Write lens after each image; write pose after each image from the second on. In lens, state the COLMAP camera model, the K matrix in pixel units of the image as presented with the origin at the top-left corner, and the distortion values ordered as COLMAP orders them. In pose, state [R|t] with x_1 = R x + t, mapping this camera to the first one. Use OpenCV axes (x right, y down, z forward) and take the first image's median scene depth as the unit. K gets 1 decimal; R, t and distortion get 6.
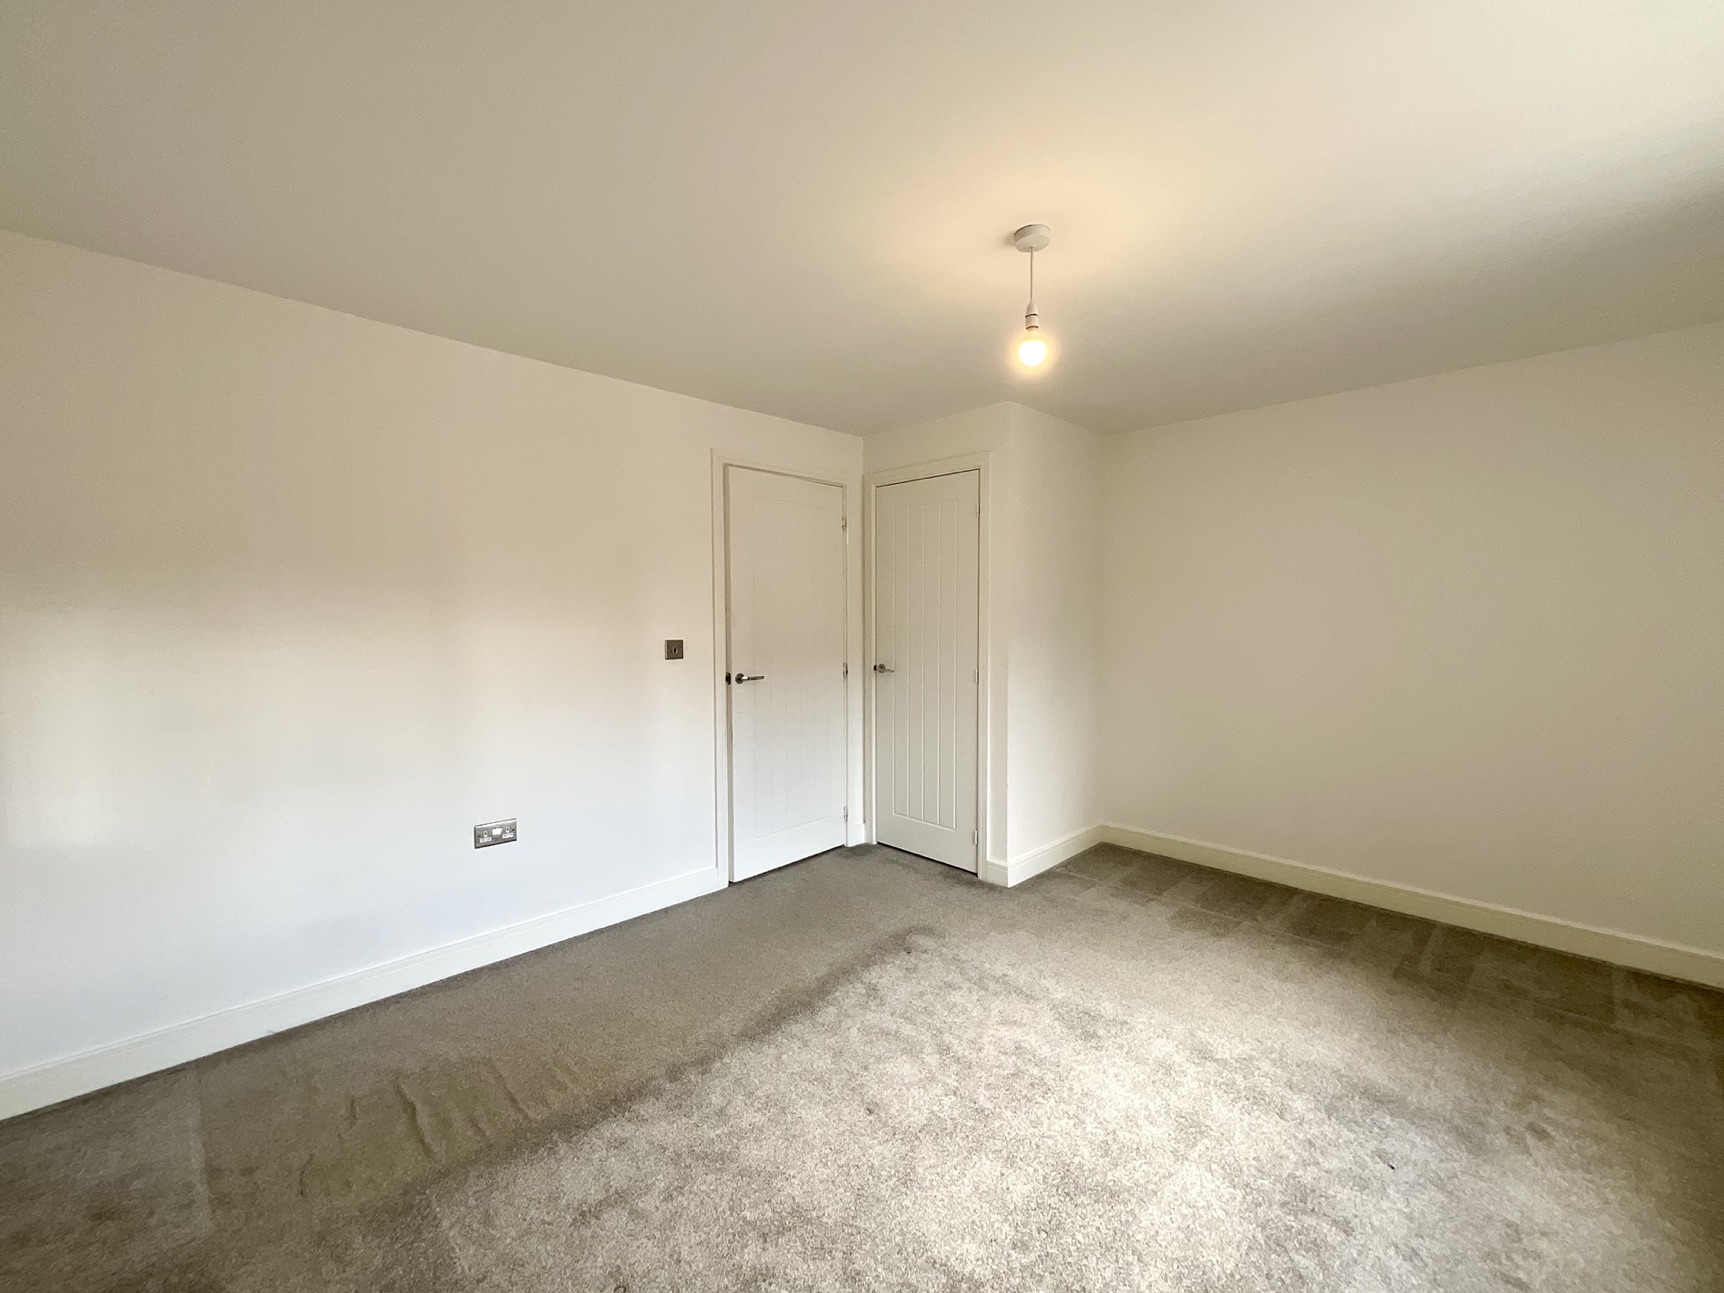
lens RADIAL K [[703.9, 0, 857.4], [0, 703.9, 650.7], [0, 0, 1]] dist [0.000099, -0.000415]
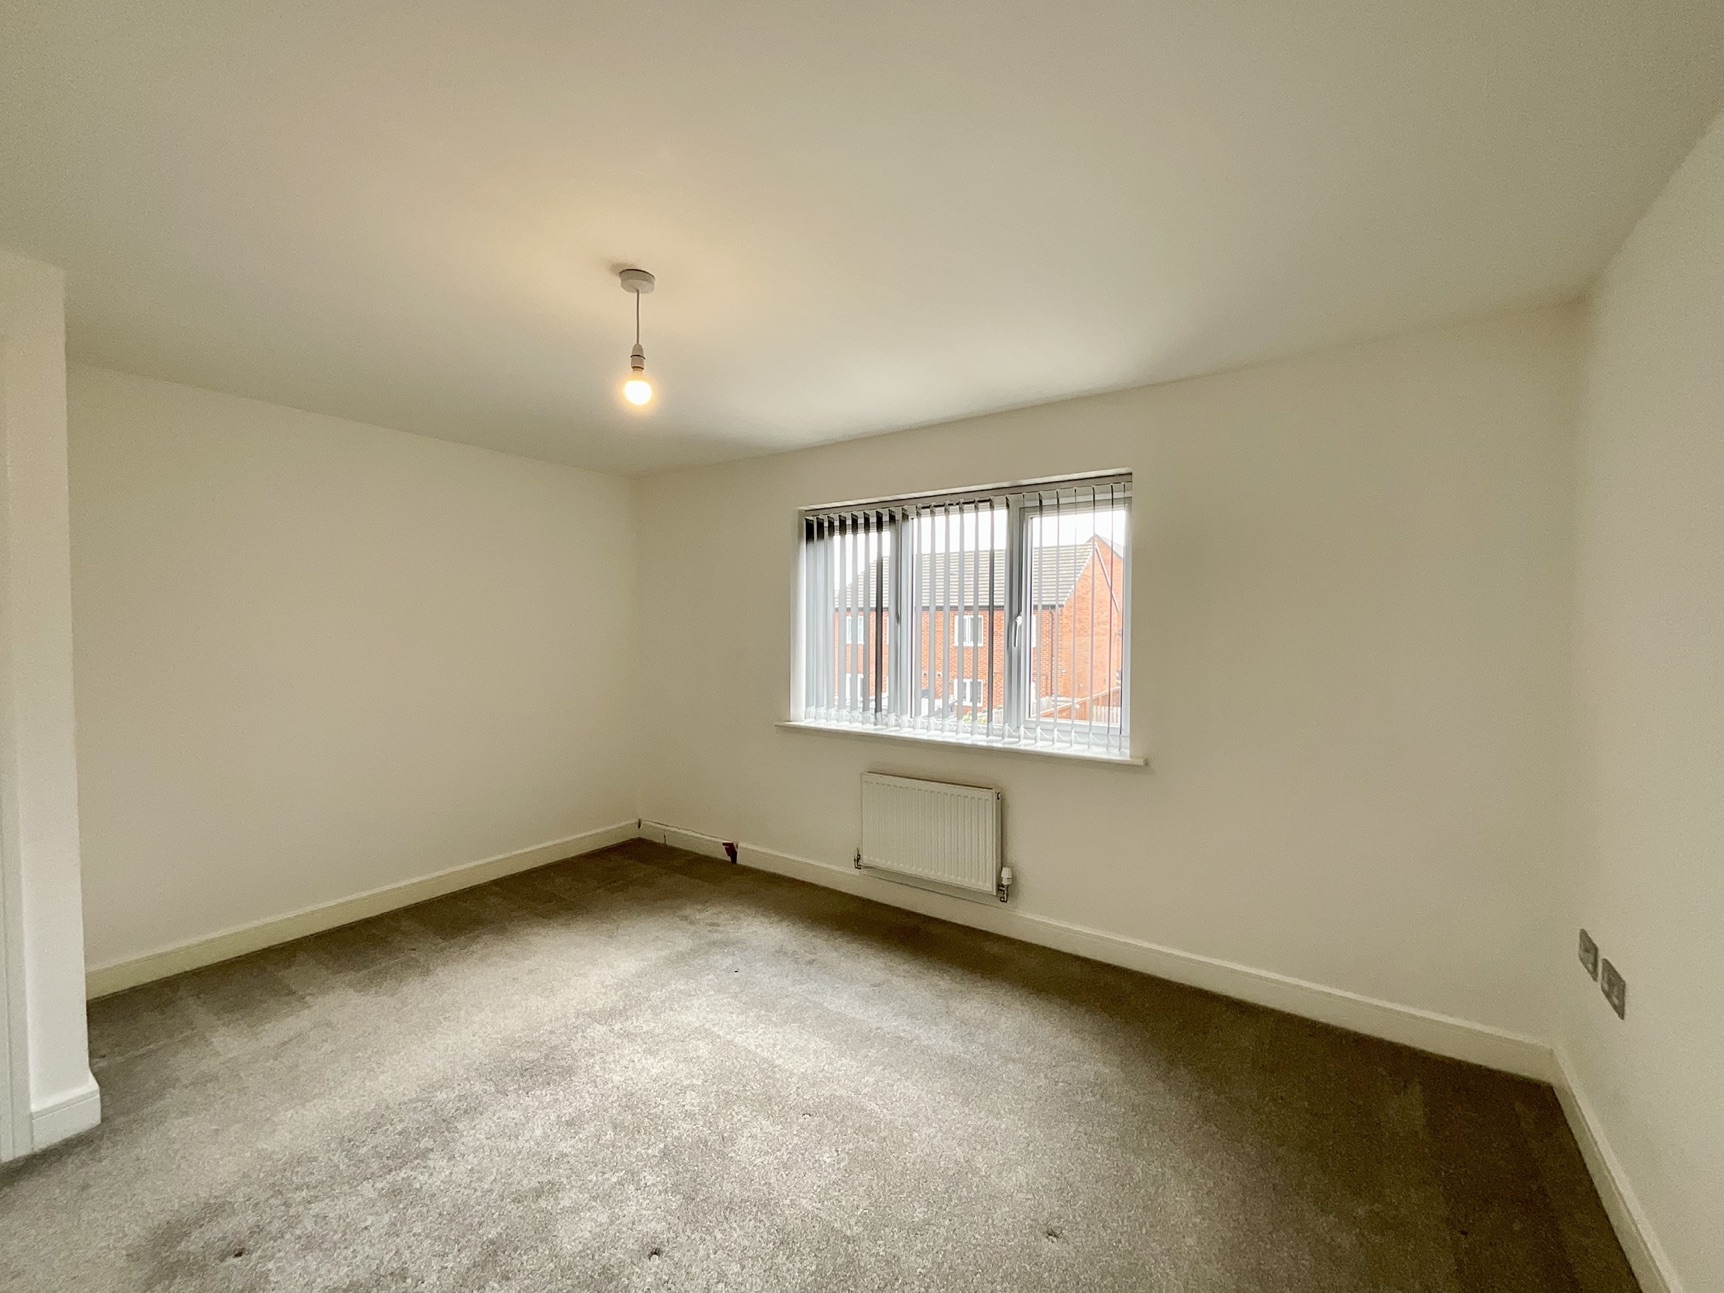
lens RADIAL K [[703.9, 0, 857.4], [0, 703.9, 650.7], [0, 0, 1]] dist [0.000099, -0.000415]
pose [[-0.184762, -0.029632, 0.982336, -0.657141], [0.050548, 0.997936, 0.039610, -0.056138], [-0.981482, 0.056973, -0.182883, 0.704832]]
